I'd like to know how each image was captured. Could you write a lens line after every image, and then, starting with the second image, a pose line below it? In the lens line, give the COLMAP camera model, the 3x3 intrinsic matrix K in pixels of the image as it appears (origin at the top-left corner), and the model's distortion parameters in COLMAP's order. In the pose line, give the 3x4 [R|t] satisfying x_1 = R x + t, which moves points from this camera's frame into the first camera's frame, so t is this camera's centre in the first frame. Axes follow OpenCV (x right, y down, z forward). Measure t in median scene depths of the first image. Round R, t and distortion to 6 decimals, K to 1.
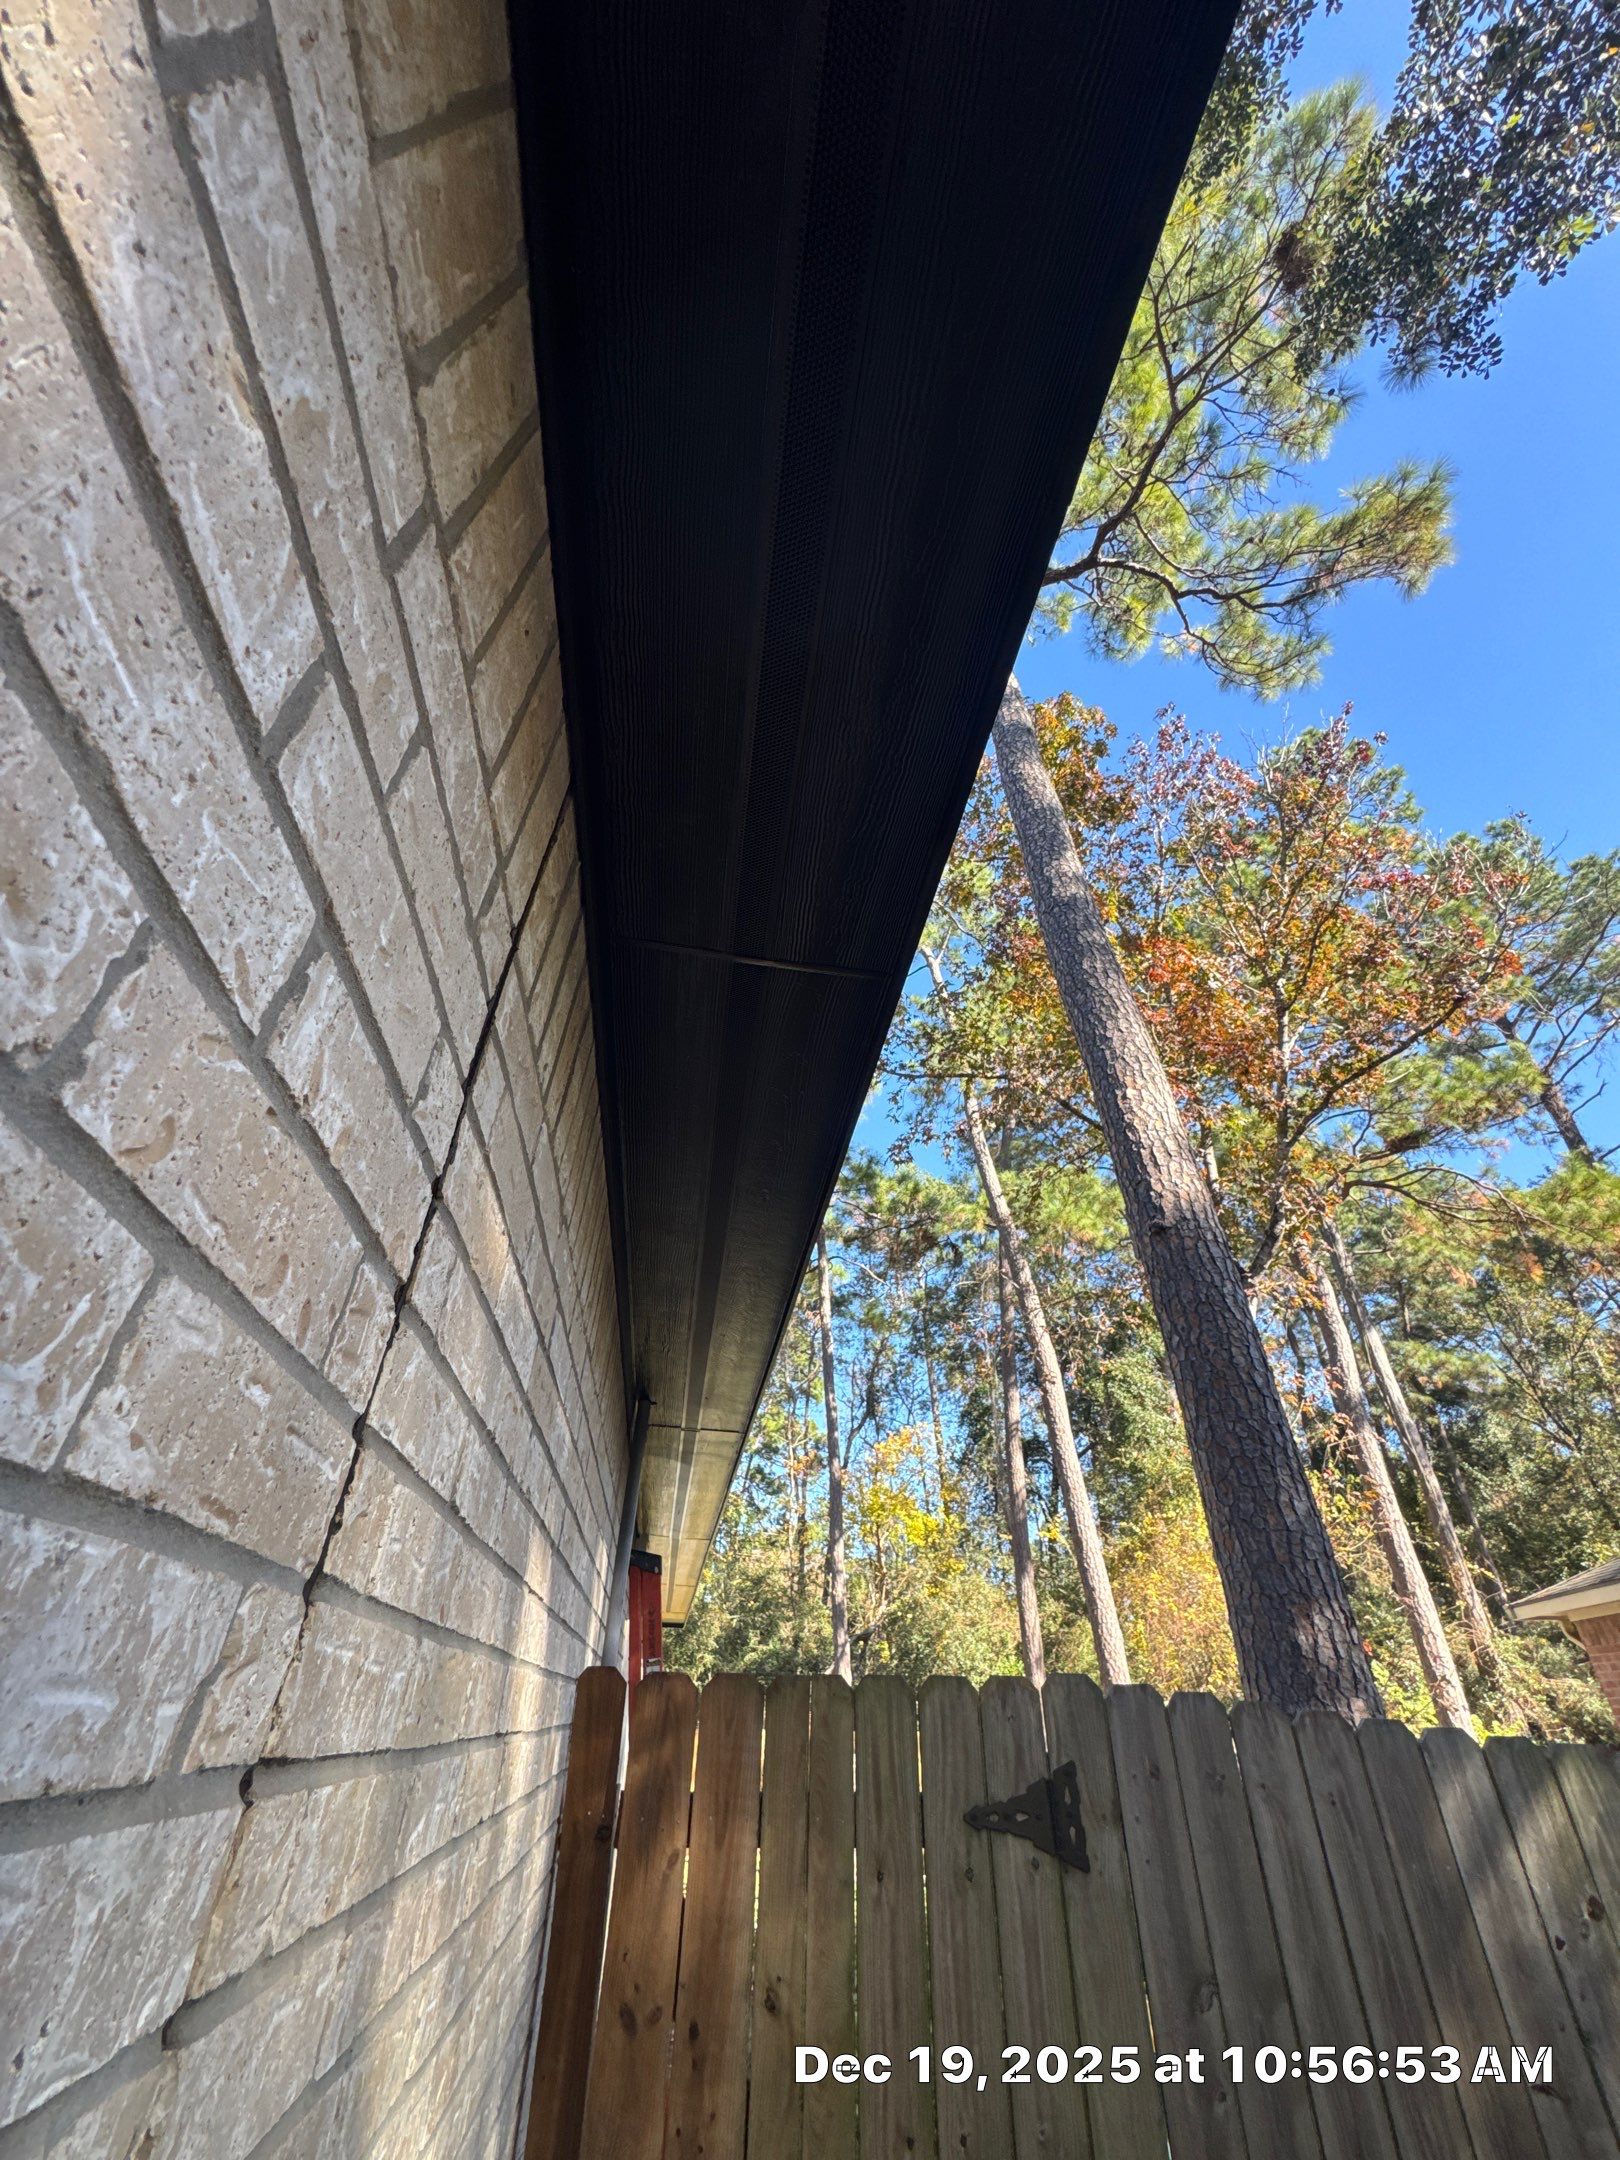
lens RADIAL K [[861.6, 0, 814.1], [0, 861.6, 1084.3], [0, 0, 1]] dist [0.002485, -0.000059]
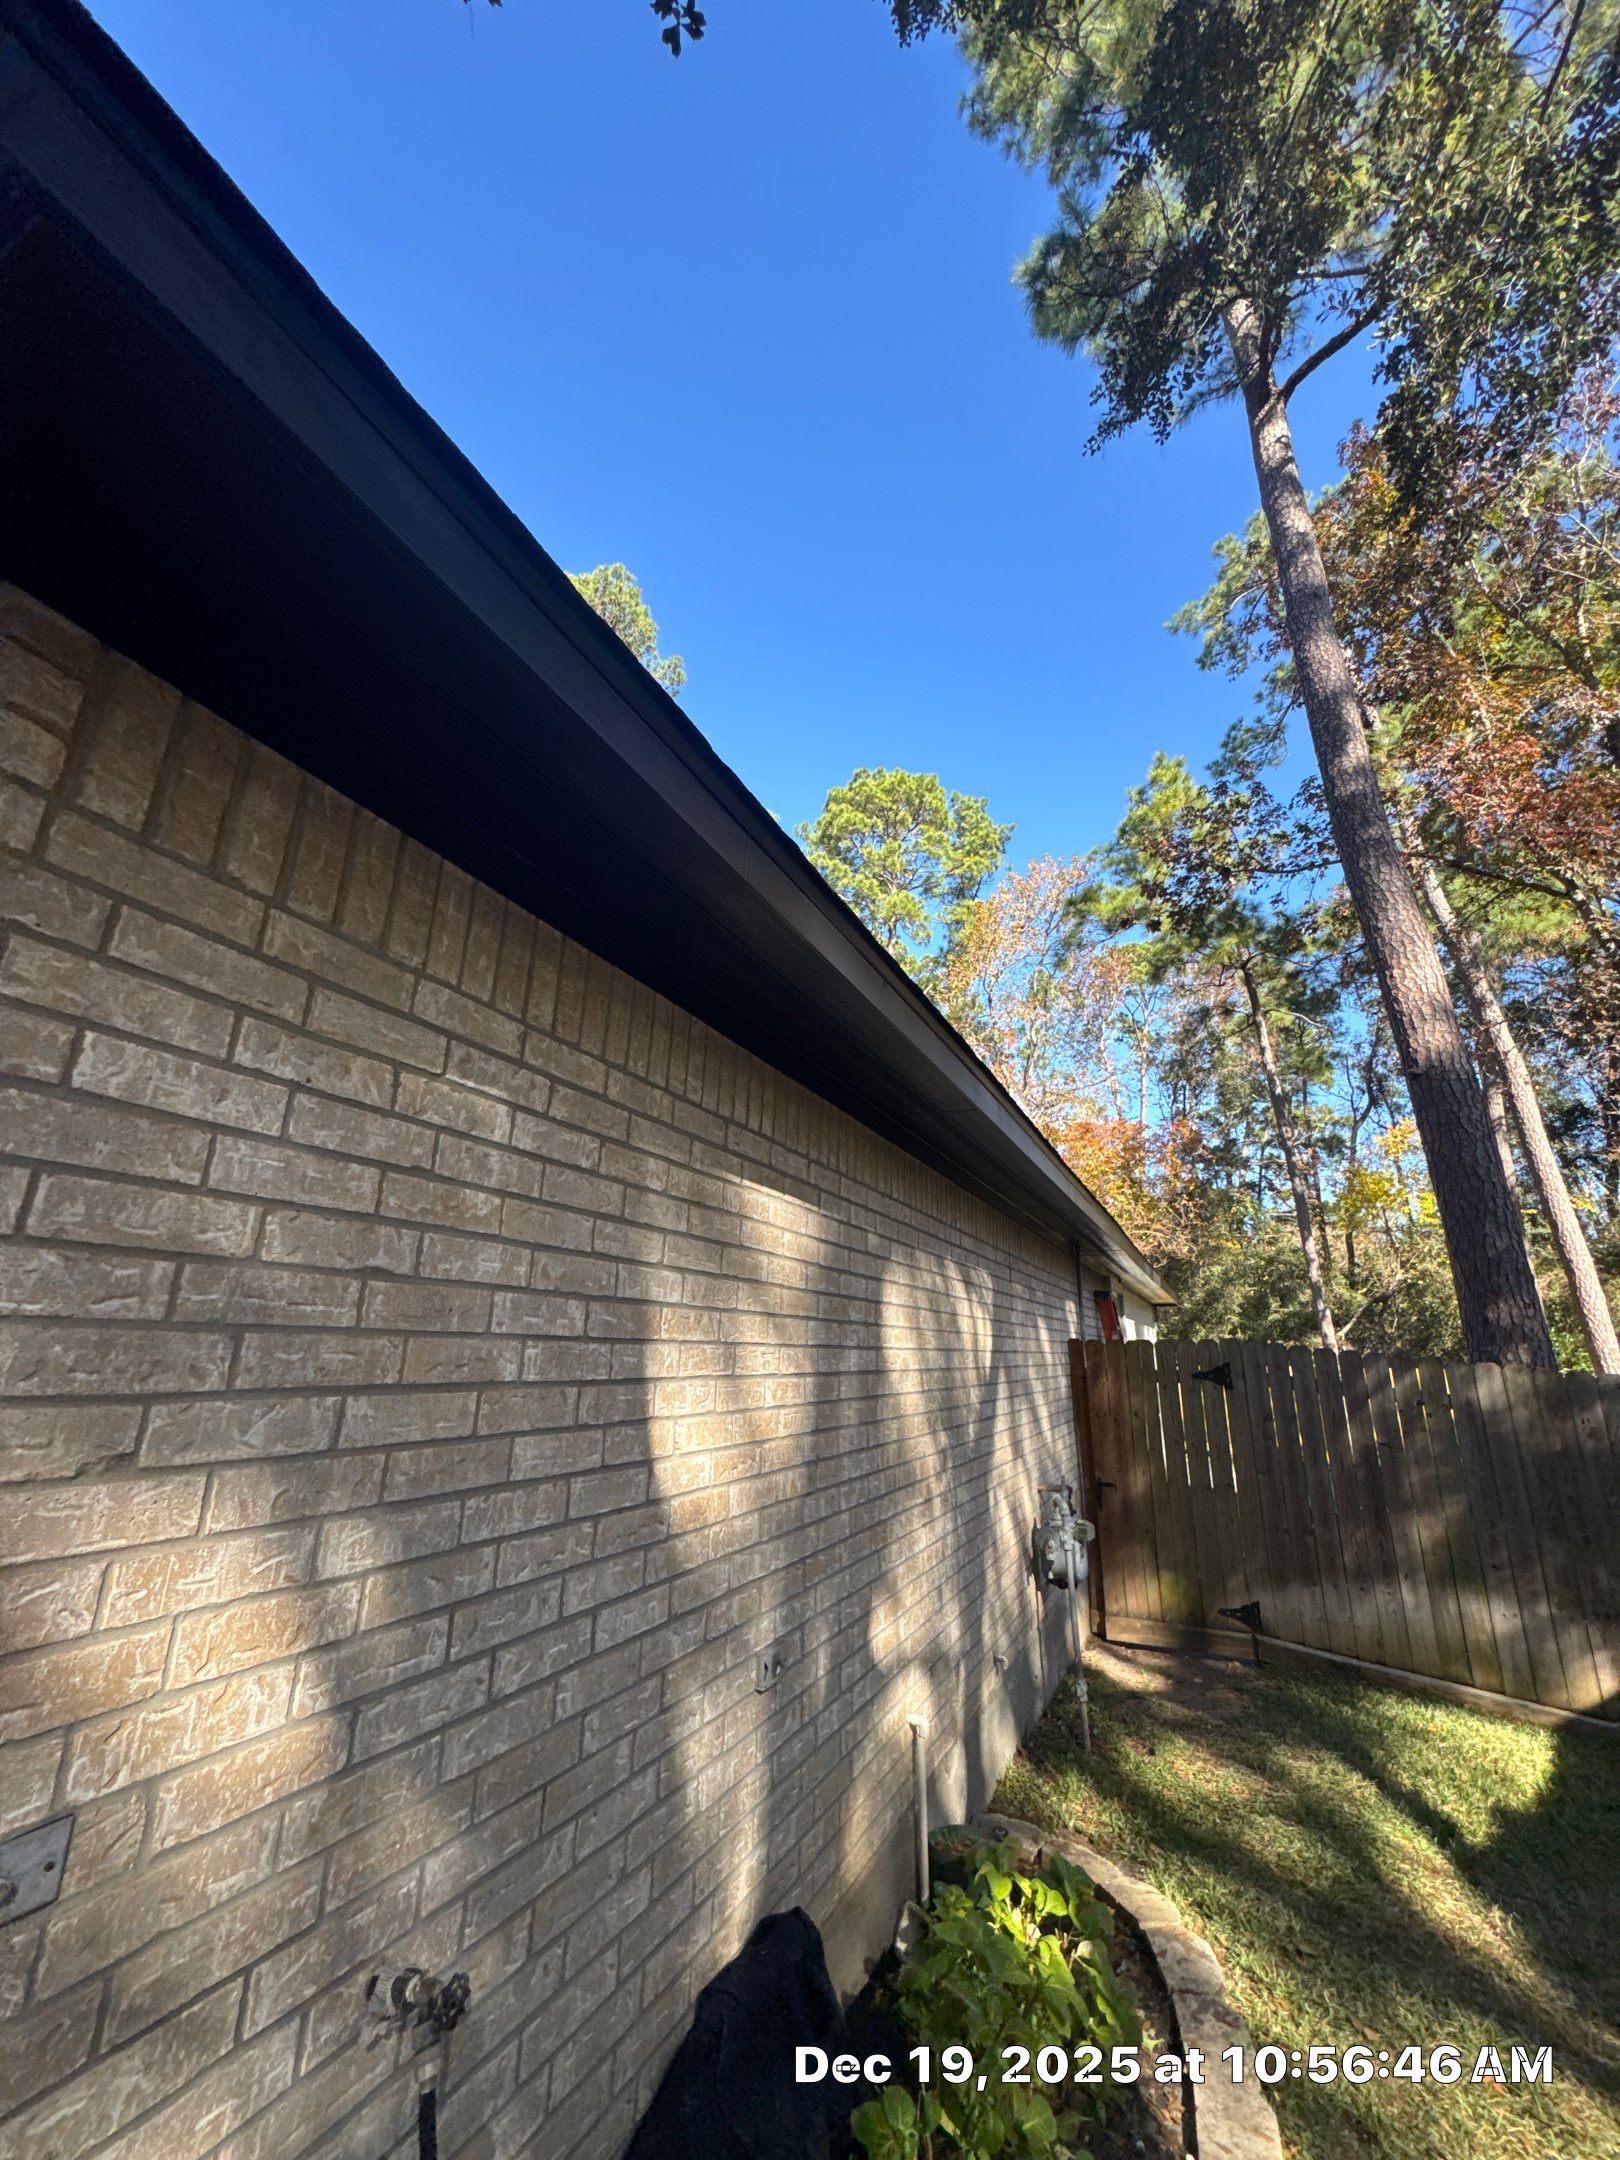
lens RADIAL K [[861.6, 0, 814.1], [0, 861.6, 1084.3], [0, 0, 1]] dist [0.002485, -0.000059]
pose [[0.837114, -0.167637, -0.520709, 0.122132], [0.323620, 0.919208, 0.224335, -0.194580], [0.441033, -0.356305, 0.823733, -0.275073]]
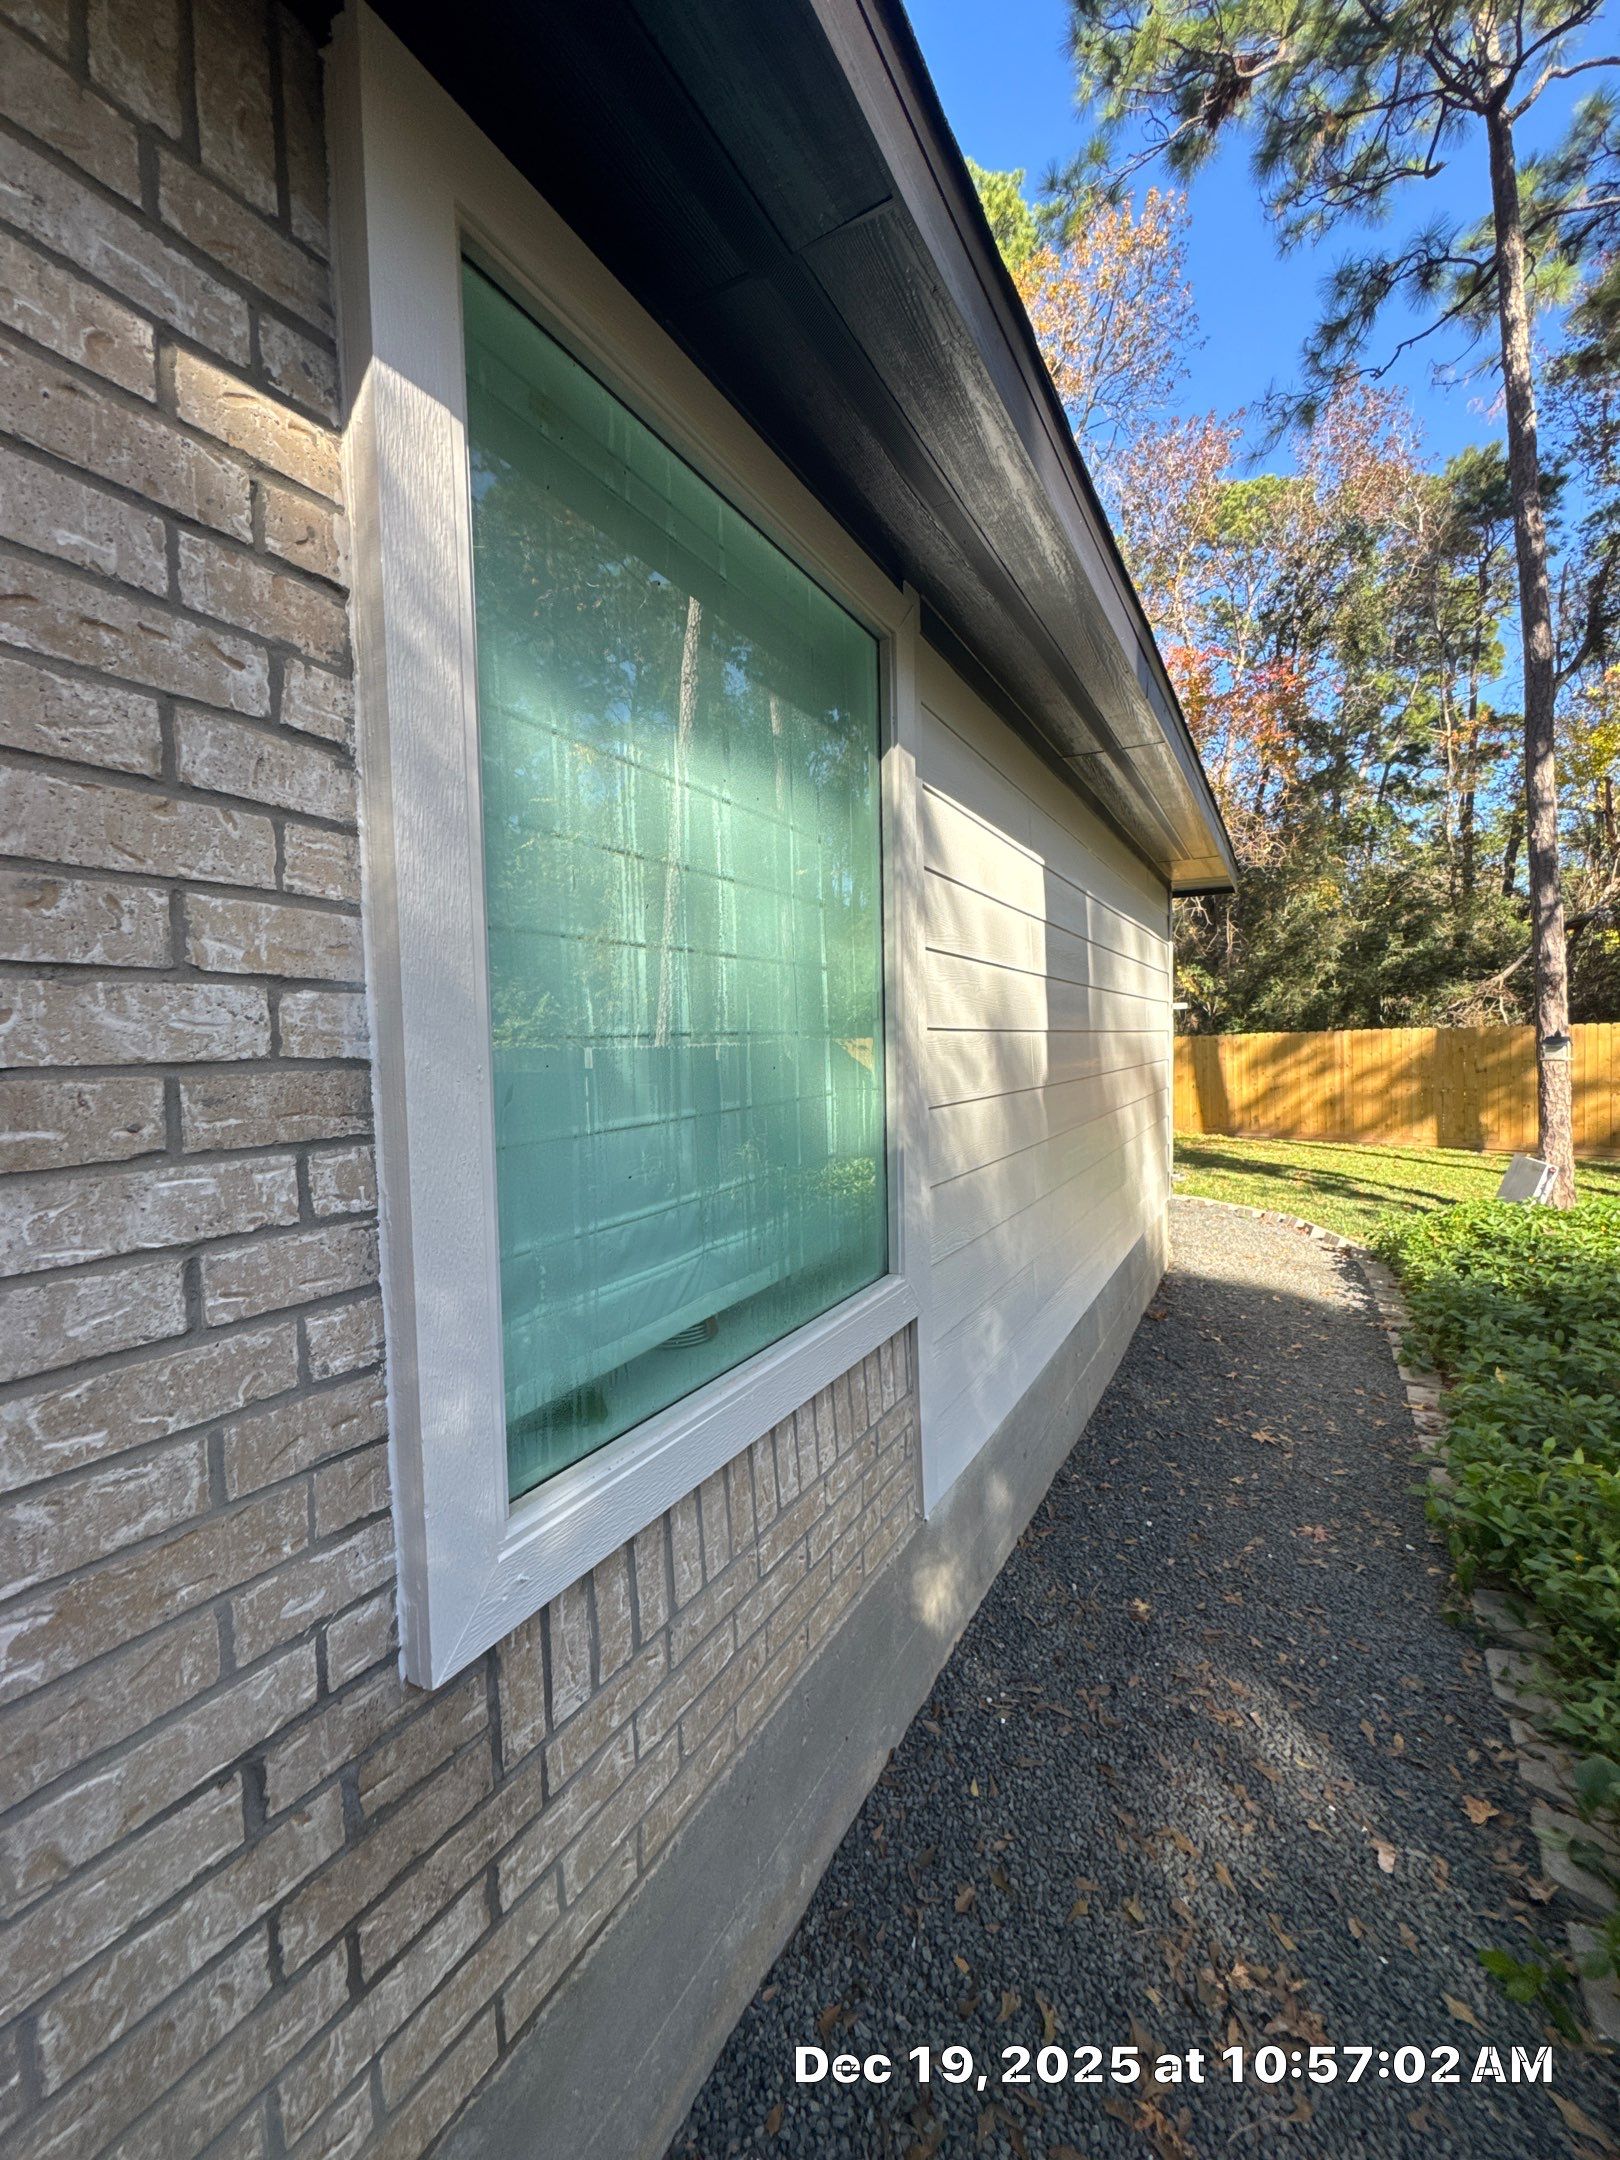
lens RADIAL K [[868.0, 0, 802.1], [0, 868.0, 1073.1], [0, 0, 1]] dist [-0.002032, 0.000690]
pose [[0.783680, -0.006799, -0.621127, -0.002279], [0.391759, 0.781402, 0.485732, 0.221249], [0.482047, -0.623991, 0.615033, 0.272016]]
